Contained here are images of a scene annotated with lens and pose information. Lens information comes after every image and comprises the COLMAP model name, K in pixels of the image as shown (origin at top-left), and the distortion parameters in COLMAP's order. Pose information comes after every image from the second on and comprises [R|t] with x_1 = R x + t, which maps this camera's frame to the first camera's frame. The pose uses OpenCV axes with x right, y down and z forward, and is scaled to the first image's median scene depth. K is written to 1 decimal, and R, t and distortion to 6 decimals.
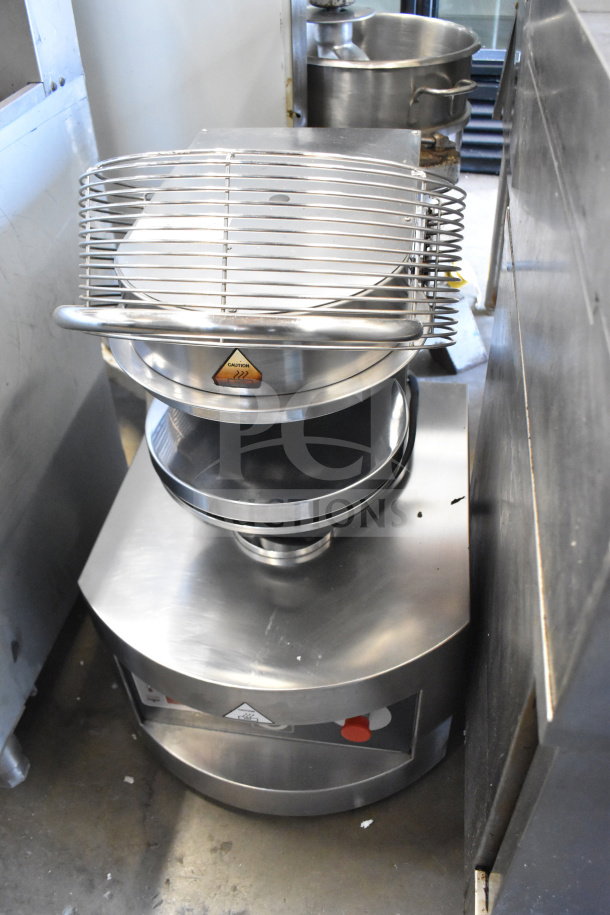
lens RADIAL K [[738.8, 0, 304.5], [0, 738.8, 473.8], [0, 0, 1]] dist [-0.046768, -0.001227]
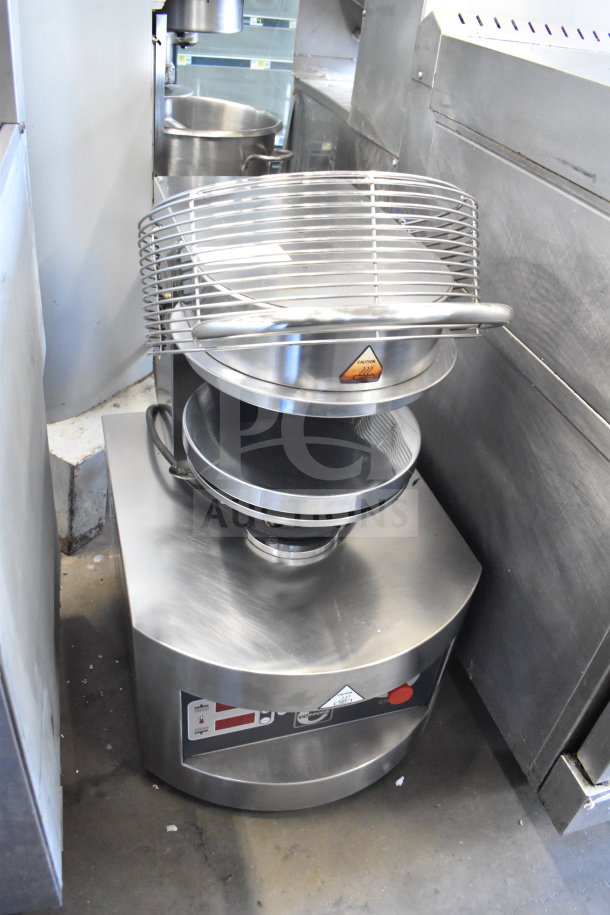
lens RADIAL K [[693.8, 0, 305.0], [0, 693.8, 457.5], [0, 0, 1]] dist [-0.095905, 0.007327]
pose [[0.885483, -0.146494, 0.440976, -0.422797], [0.189360, 0.980392, -0.054545, 0.022758], [-0.424338, 0.131801, 0.895860, 0.073328]]
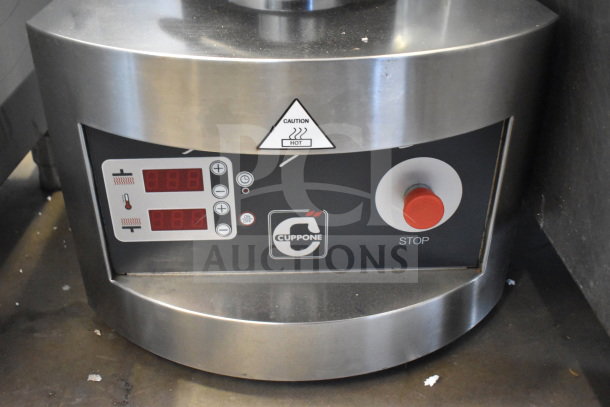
lens RADIAL K [[565.0, 0, 305.0], [0, 565.0, 203.5], [0, 0, 1]] dist [-0.009097, -0.171717]
pose [[0.978914, -0.056876, 0.196194, -0.143545], [0.101230, 0.969296, -0.224091, 0.416560], [-0.177424, 0.239227, 0.954616, 0.428828]]
